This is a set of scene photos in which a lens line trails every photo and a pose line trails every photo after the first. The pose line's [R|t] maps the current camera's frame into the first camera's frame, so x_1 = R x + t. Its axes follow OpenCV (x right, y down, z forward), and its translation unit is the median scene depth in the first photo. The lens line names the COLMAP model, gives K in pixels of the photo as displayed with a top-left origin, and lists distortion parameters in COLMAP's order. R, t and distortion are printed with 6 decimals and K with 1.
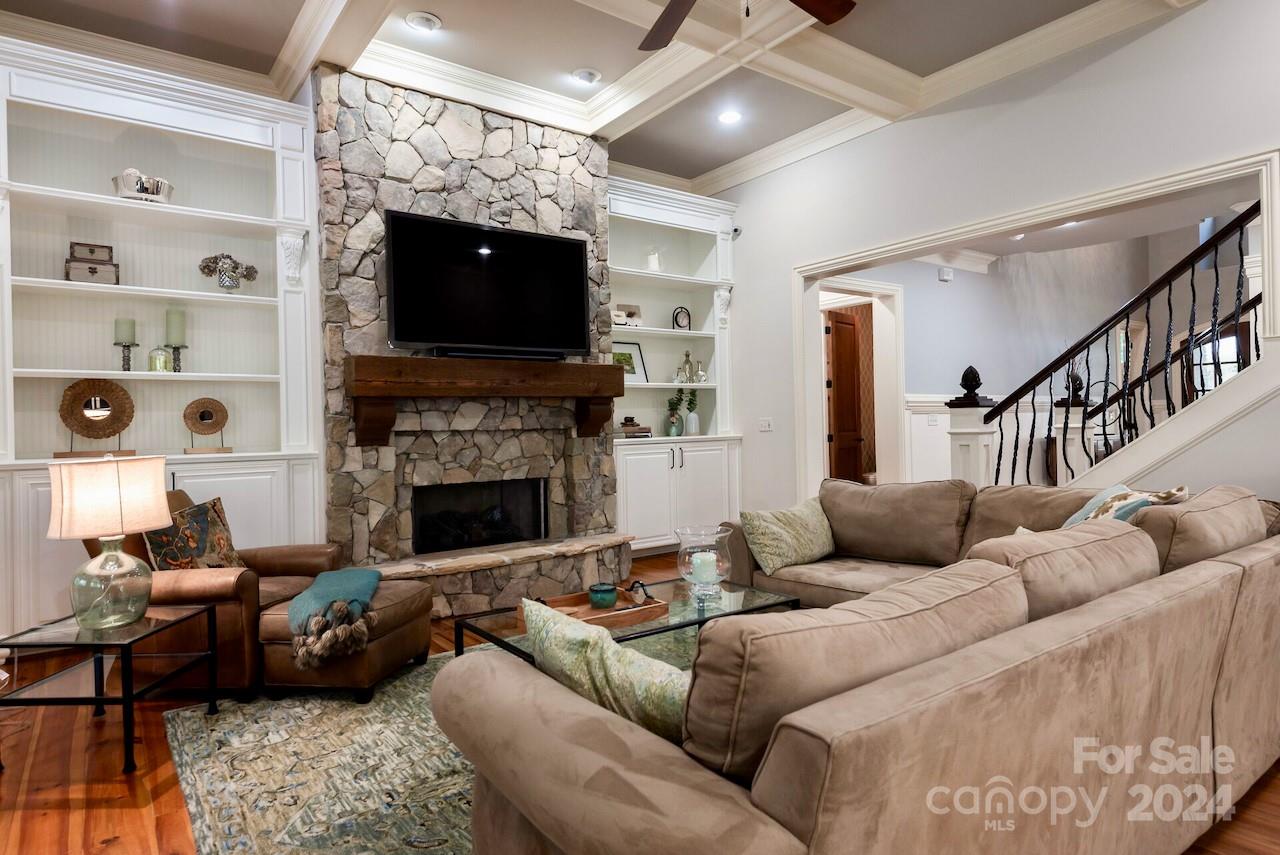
lens RADIAL K [[709.6, 0, 640.0], [0, 709.6, 427.5], [0, 0, 1]] dist [0.017164, -0.000384]
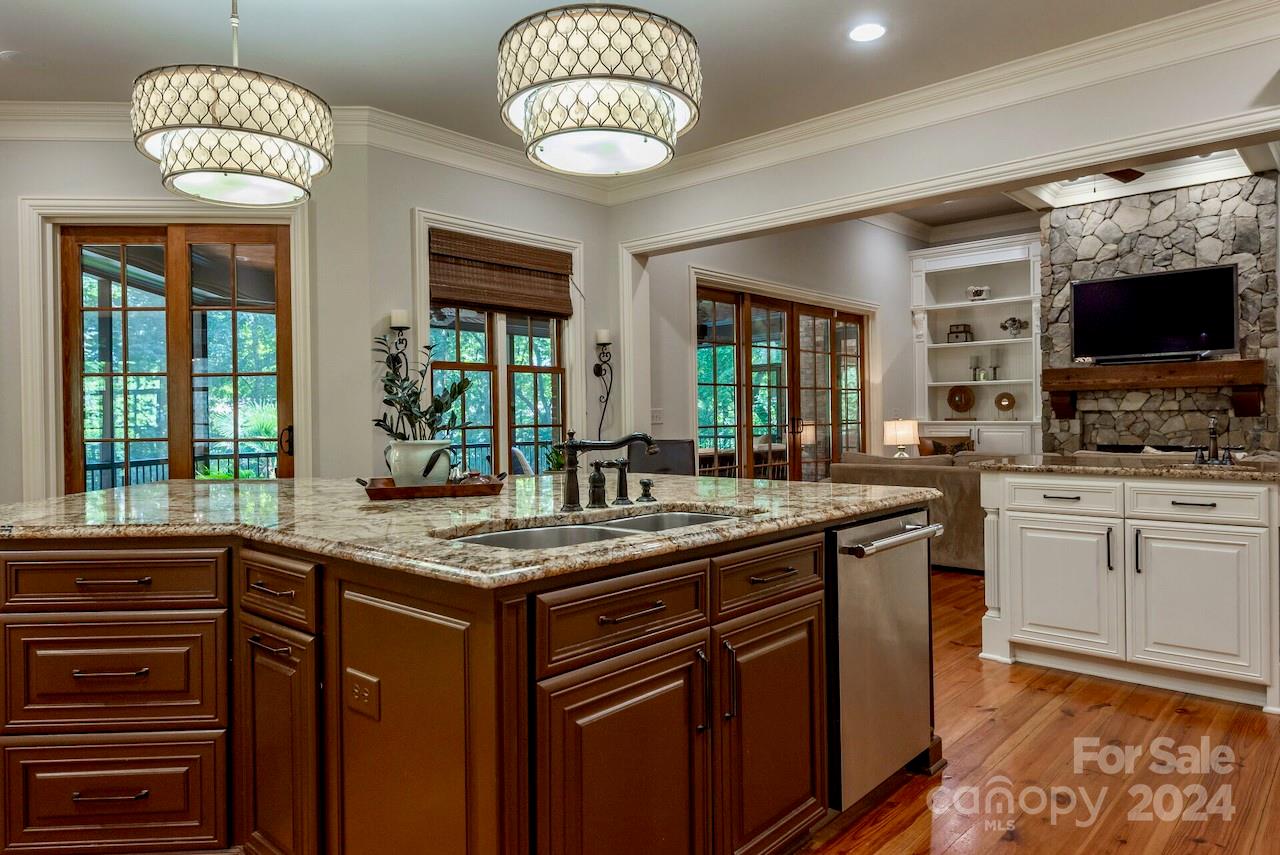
lens RADIAL K [[812.3, 0, 640.0], [0, 812.3, 427.5], [0, 0, 1]] dist [0.012633, 0.001462]
pose [[0.183717, 0.032711, -0.982435, 1.322434], [0.004143, 0.999412, 0.034051, -0.024155], [0.982971, -0.010326, 0.183473, -0.369208]]
